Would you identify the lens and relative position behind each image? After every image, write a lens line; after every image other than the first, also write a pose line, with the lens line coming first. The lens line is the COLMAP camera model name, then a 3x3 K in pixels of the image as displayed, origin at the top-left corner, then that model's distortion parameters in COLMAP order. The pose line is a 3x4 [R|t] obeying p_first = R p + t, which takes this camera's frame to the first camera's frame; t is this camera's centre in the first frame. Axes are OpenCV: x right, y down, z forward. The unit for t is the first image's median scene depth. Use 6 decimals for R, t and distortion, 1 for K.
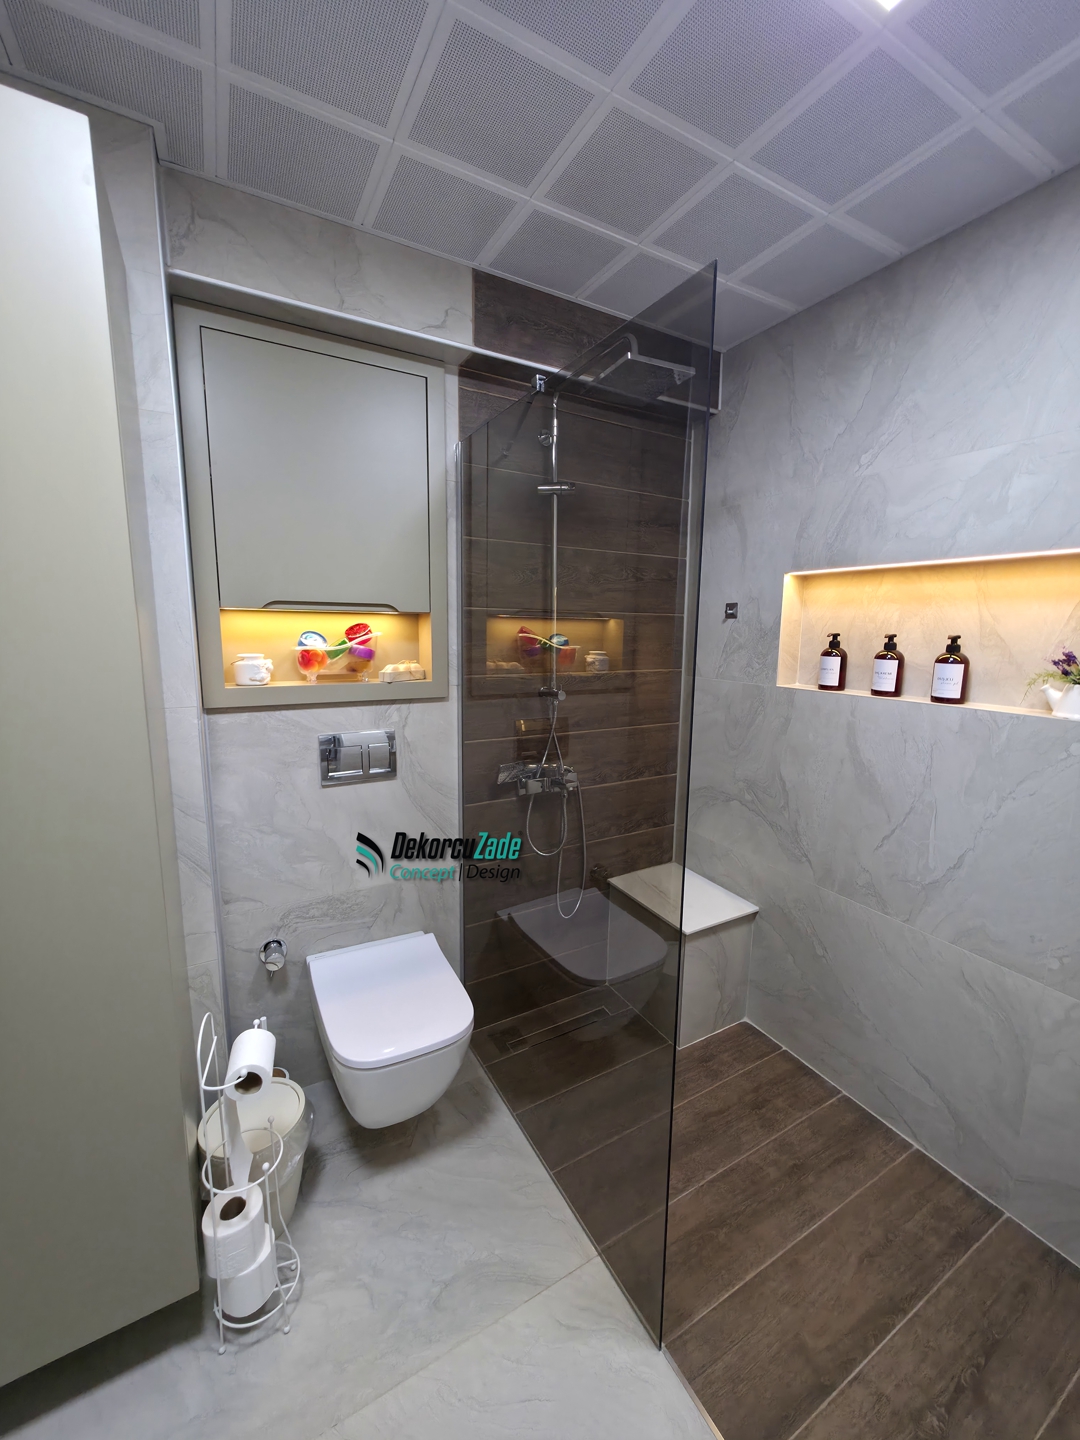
lens RADIAL K [[574.1, 0, 544.9], [0, 574.1, 715.8], [0, 0, 1]] dist [0.000555, 0.000188]
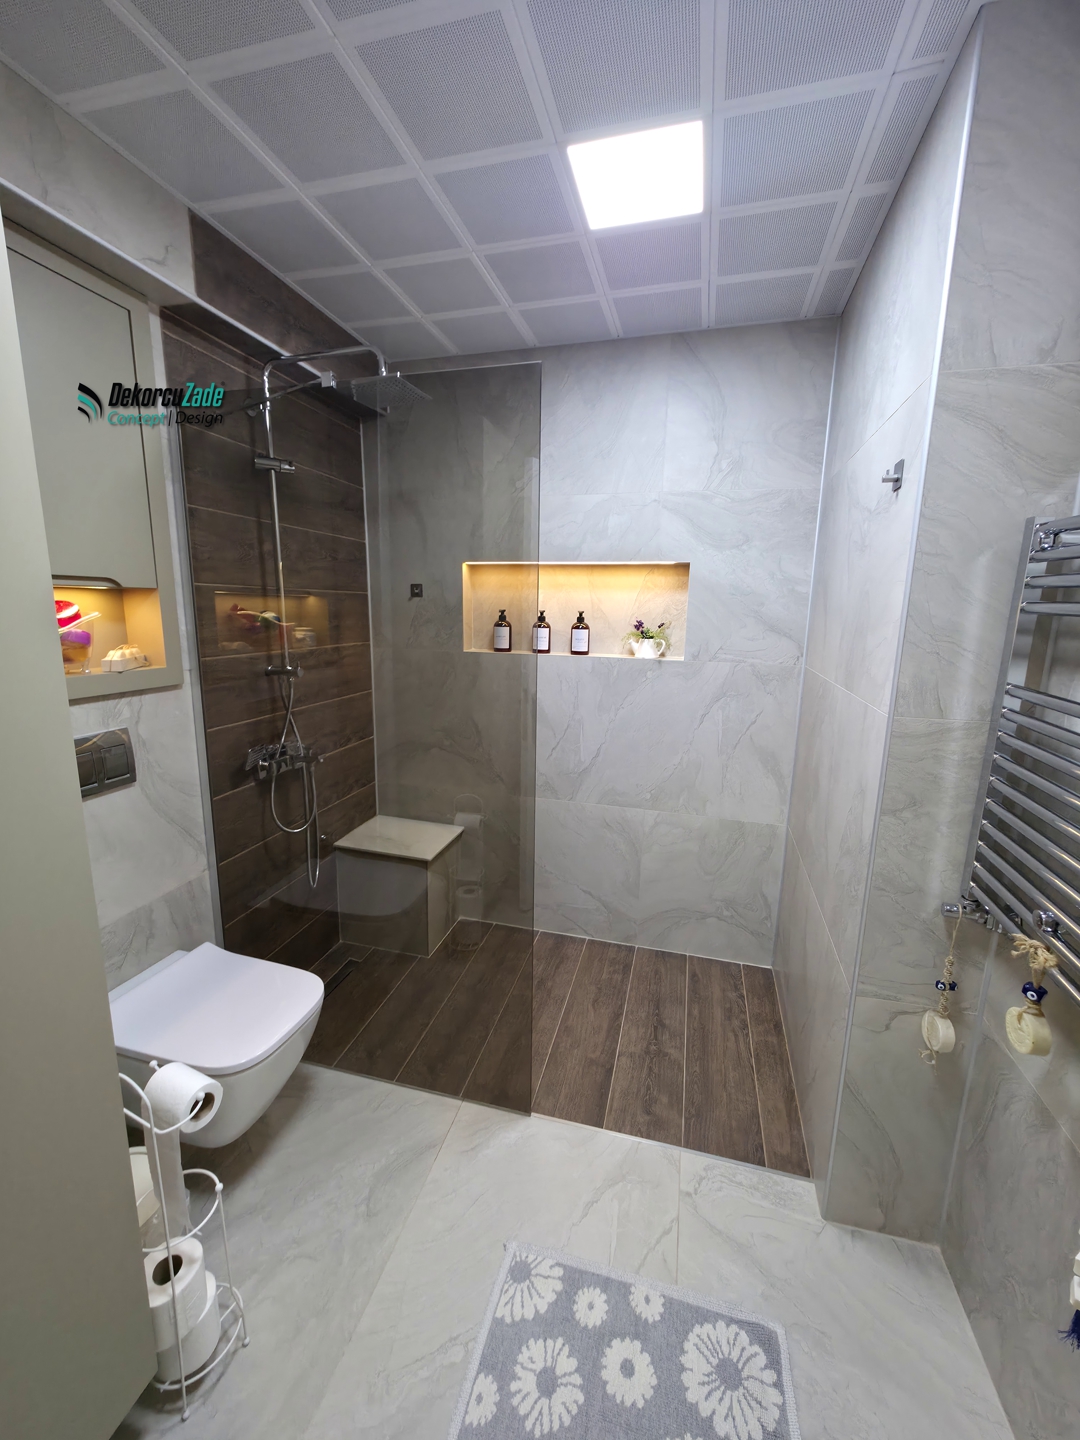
lens RADIAL K [[574.1, 0, 538.8], [0, 574.1, 716.8], [0, 0, 1]] dist [0.000555, 0.000188]
pose [[0.705043, -0.136677, 0.695870, -0.433068], [0.101922, 0.990594, 0.091298, -0.007267], [-0.701803, 0.006555, 0.712341, -0.027969]]
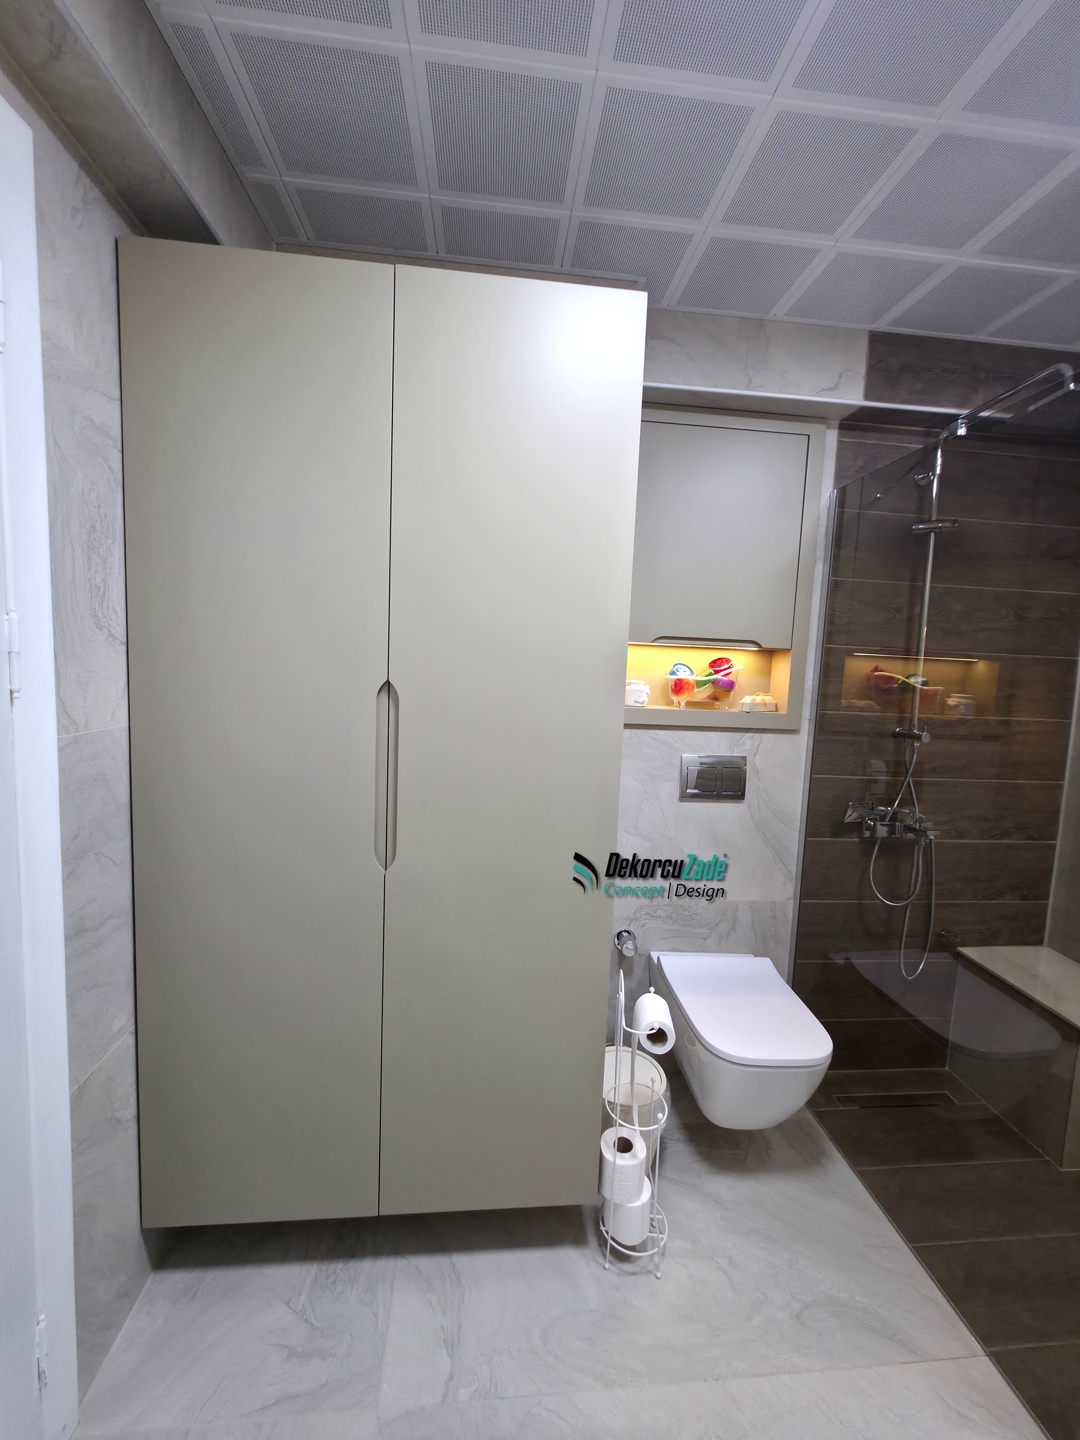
lens RADIAL K [[574.1, 0, 545.2], [0, 574.1, 716.7], [0, 0, 1]] dist [0.000555, 0.000188]
pose [[0.912930, 0.063121, -0.403205, -0.182290], [-0.092496, 0.994260, -0.053776, 0.044181], [0.397496, 0.086389, 0.913528, -0.140348]]
